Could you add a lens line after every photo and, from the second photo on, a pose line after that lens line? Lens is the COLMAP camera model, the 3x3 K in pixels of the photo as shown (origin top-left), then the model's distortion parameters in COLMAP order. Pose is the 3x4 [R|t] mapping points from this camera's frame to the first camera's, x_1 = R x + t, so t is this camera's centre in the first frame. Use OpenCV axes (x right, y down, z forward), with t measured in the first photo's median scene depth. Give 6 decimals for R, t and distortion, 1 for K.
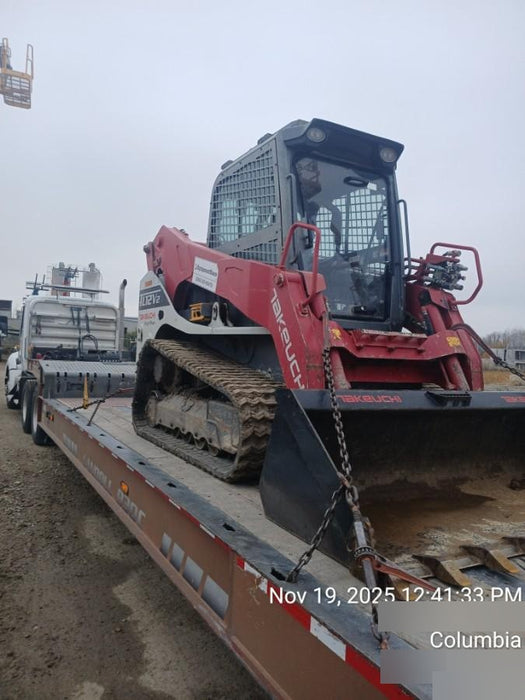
lens RADIAL K [[525.4, 0, 258.5], [0, 525.4, 353.5], [0, 0, 1]] dist [0.036997, -0.074409]
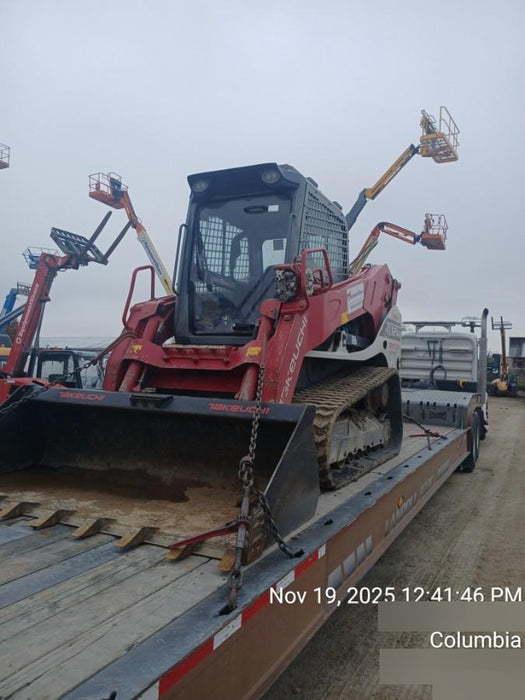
lens RADIAL K [[525.4, 0, 277.8], [0, 525.4, 353.2], [0, 0, 1]] dist [0.036997, -0.074409]
pose [[0.608507, -0.047196, -0.792144, 1.069925], [-0.009327, 0.997735, -0.066610, 0.042644], [0.793494, 0.047921, 0.606689, 0.396078]]
